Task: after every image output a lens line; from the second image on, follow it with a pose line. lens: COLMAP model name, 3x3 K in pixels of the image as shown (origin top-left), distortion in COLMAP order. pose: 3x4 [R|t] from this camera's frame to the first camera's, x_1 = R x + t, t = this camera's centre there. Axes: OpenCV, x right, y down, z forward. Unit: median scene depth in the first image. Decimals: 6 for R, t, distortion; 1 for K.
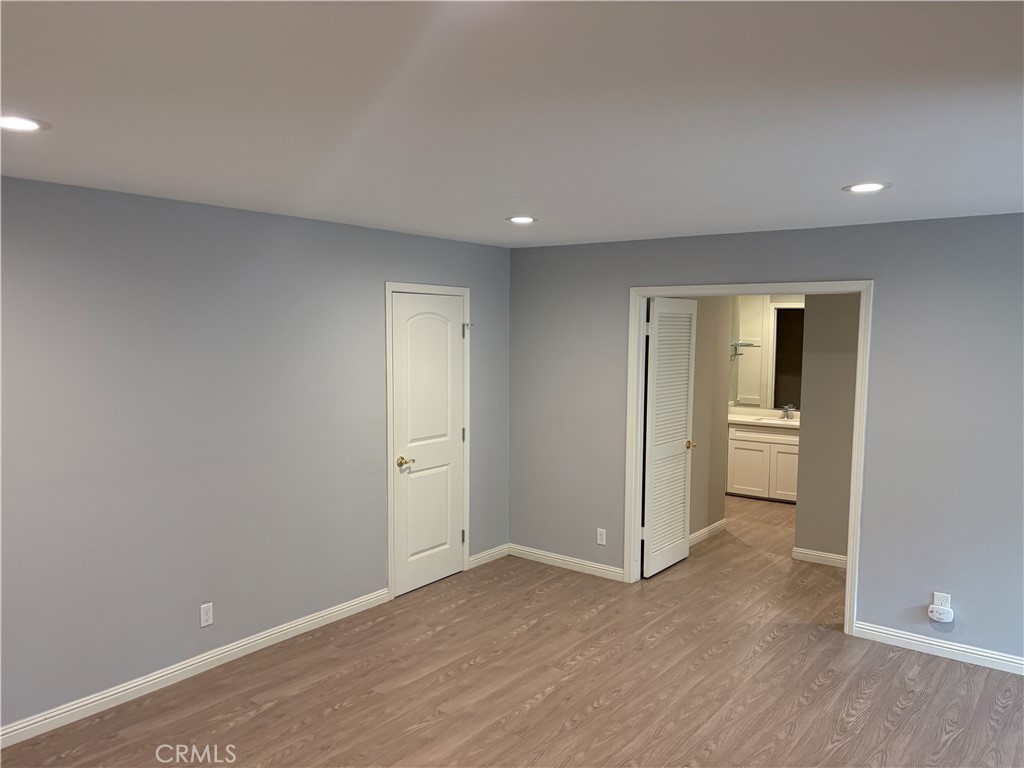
lens RADIAL K [[778.0, 0, 508.3], [0, 778.0, 388.0], [0, 0, 1]] dist [0.008680, 0.005910]
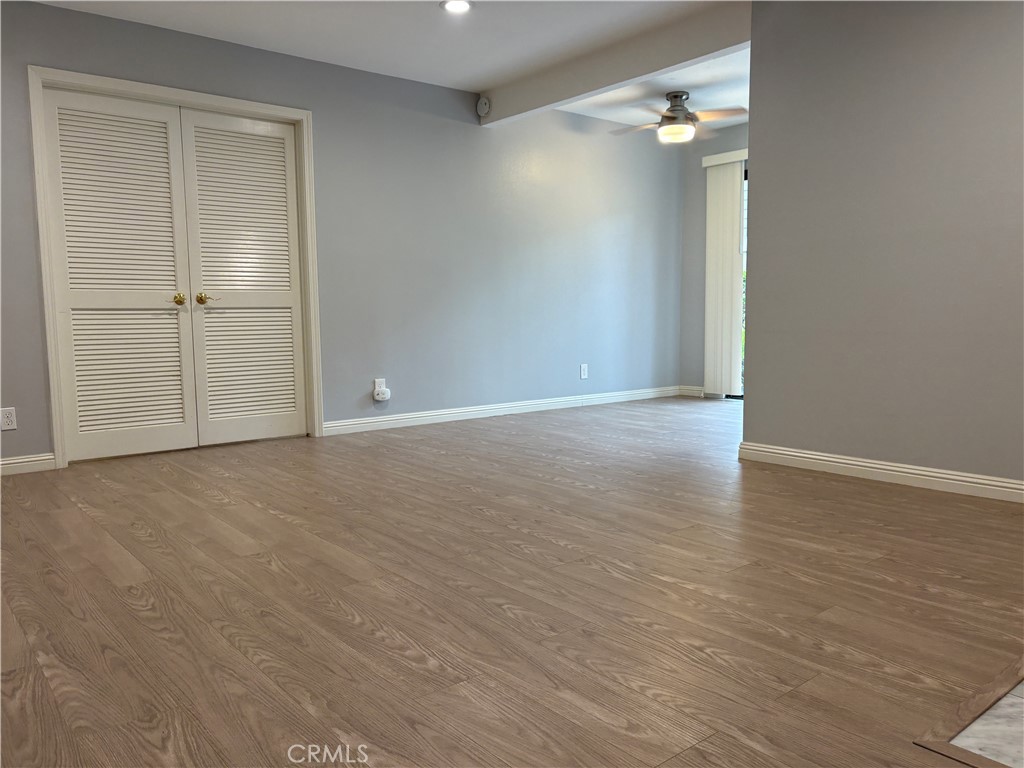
lens RADIAL K [[768.5, 0, 513.3], [0, 768.5, 387.5], [0, 0, 1]] dist [0.032873, -0.027849]
pose [[0.224707, -0.107513, 0.968477, -0.614150], [0.097345, 0.991399, 0.087472, 0.196710], [-0.969552, 0.074621, 0.233240, 0.518726]]
